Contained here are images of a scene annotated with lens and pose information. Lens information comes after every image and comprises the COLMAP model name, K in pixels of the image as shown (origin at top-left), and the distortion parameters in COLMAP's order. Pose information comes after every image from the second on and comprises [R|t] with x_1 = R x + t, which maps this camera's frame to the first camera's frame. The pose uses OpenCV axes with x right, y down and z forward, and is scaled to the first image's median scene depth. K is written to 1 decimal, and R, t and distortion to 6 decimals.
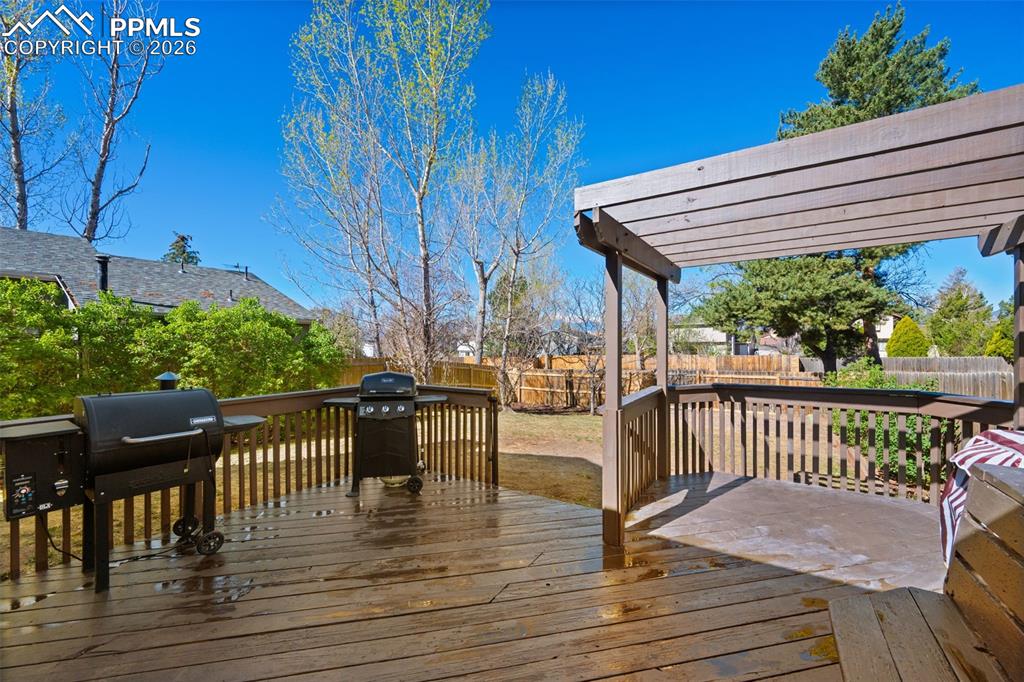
lens RADIAL K [[401.0, 0, 516.1], [0, 401.0, 343.8], [0, 0, 1]] dist [0.000017, -0.000168]
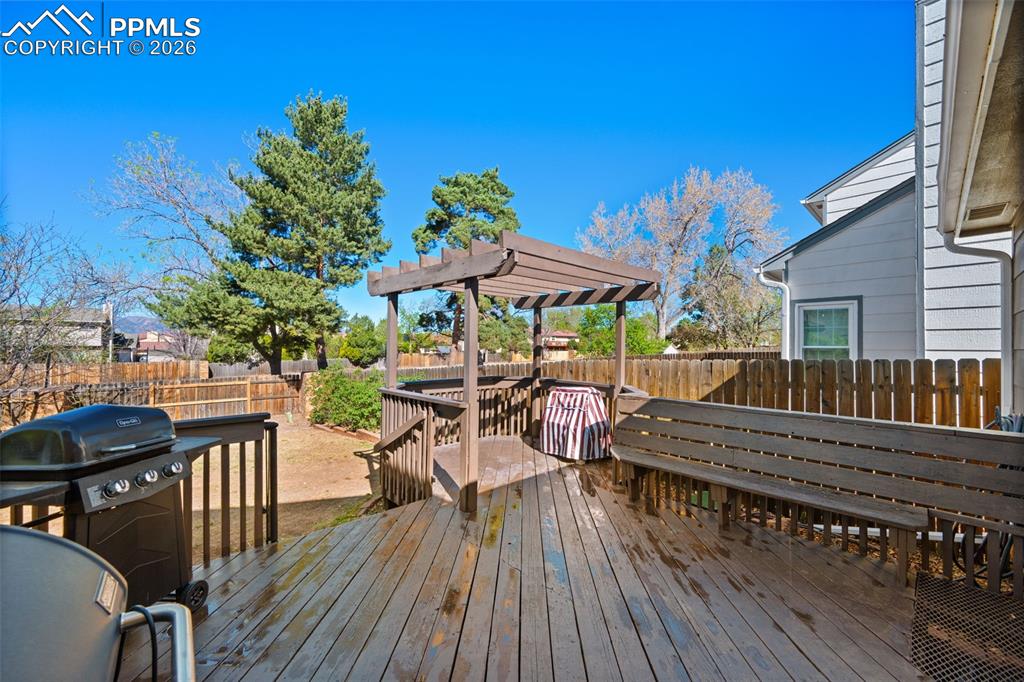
lens RADIAL K [[401.0, 0, 512.3], [0, 401.0, 344.4], [0, 0, 1]] dist [0.000017, -0.000168]
pose [[0.239126, 0.016752, 0.970844, -0.614578], [-0.005482, 0.999859, -0.015902, 0.000700], [-0.970973, -0.001520, 0.239184, 0.374941]]
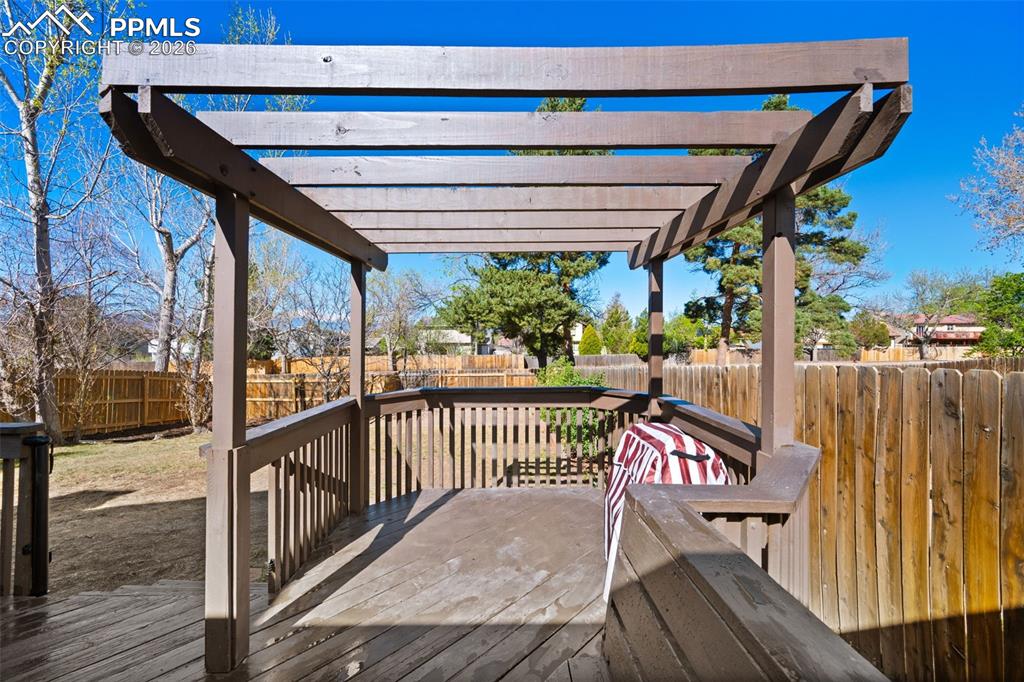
lens RADIAL K [[401.0, 0, 514.9], [0, 401.0, 340.0], [0, 0, 1]] dist [0.000017, -0.000168]
pose [[0.832666, 0.010079, 0.553684, 0.173604], [-0.003818, 0.999915, -0.012459, 0.002417], [-0.553762, 0.008260, 0.832634, 0.155282]]
